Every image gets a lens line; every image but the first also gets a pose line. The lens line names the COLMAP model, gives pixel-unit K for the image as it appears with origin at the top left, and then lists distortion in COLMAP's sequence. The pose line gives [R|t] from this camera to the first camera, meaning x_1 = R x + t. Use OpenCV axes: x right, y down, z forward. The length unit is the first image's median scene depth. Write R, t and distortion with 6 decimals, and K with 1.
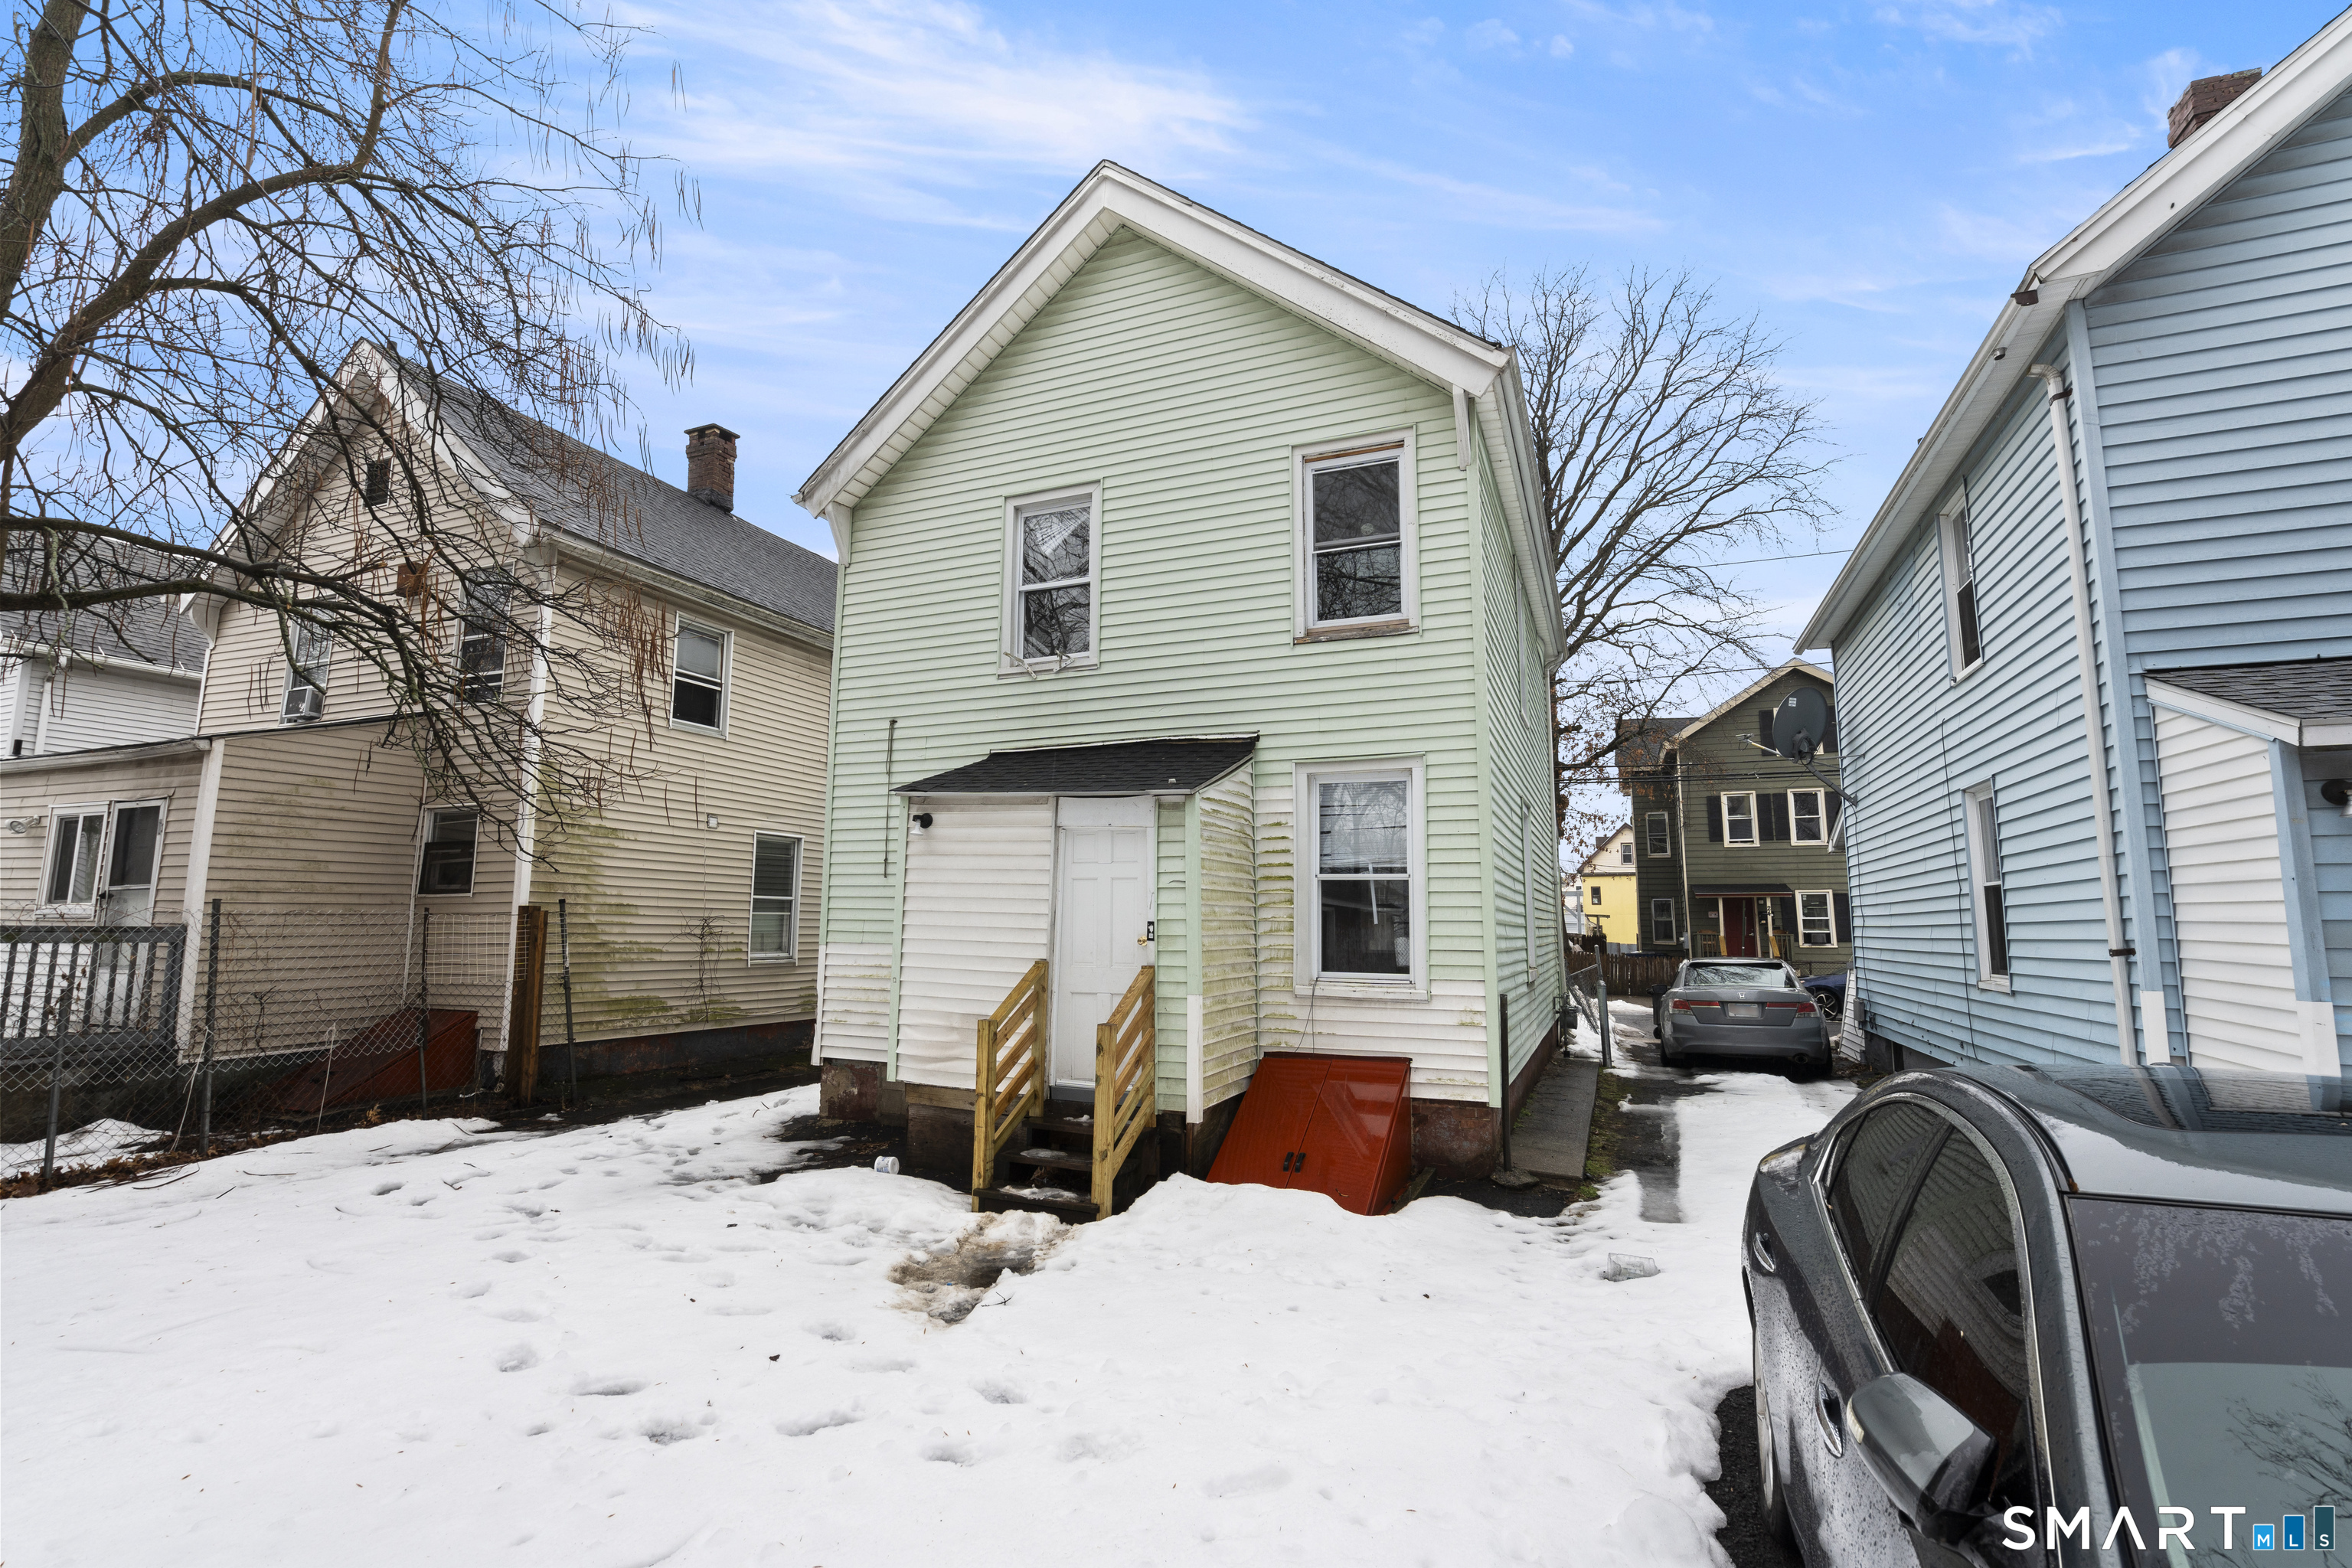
lens RADIAL K [[1046.8, 0, 1172.5], [0, 1046.8, 881.4], [0, 0, 1]] dist [-0.000370, 0.000956]
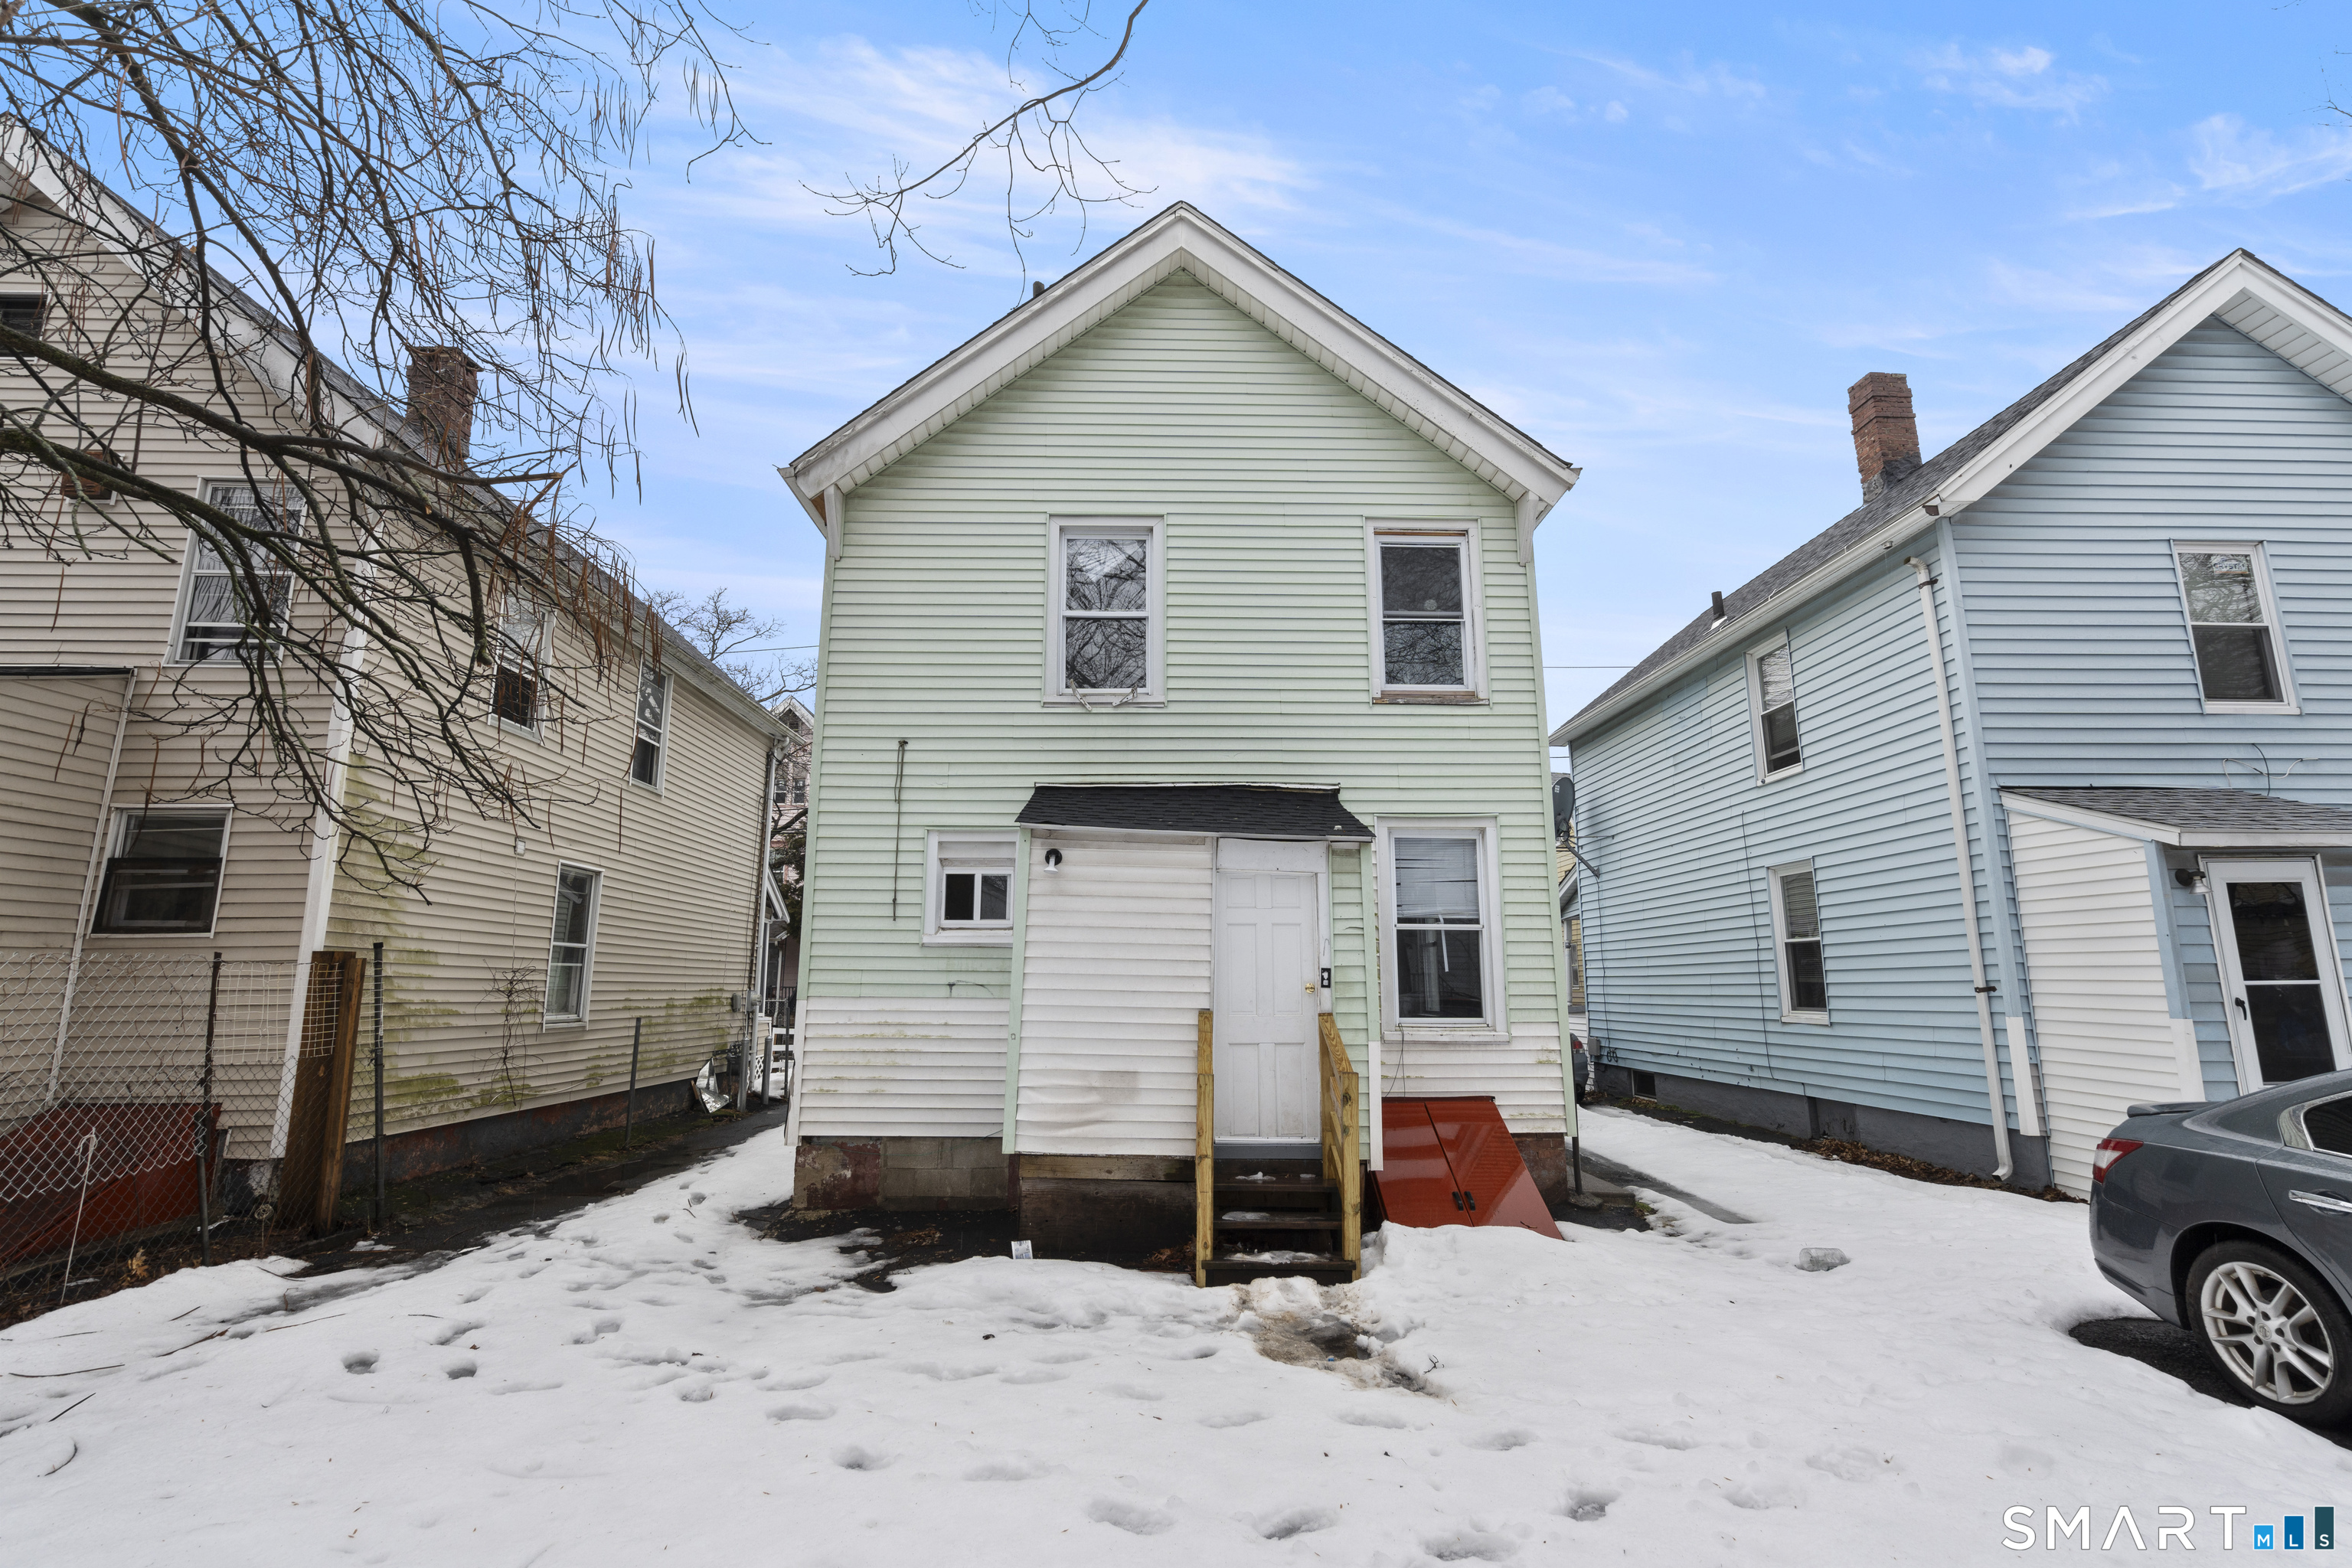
lens RADIAL K [[1046.8, 0, 1172.5], [0, 1046.8, 881.4], [0, 0, 1]] dist [-0.000370, 0.000956]
pose [[0.914084, 0.033148, 0.404168, -0.474840], [-0.011034, 0.998318, -0.056923, 0.012459], [-0.405375, 0.047573, 0.912912, 0.132637]]
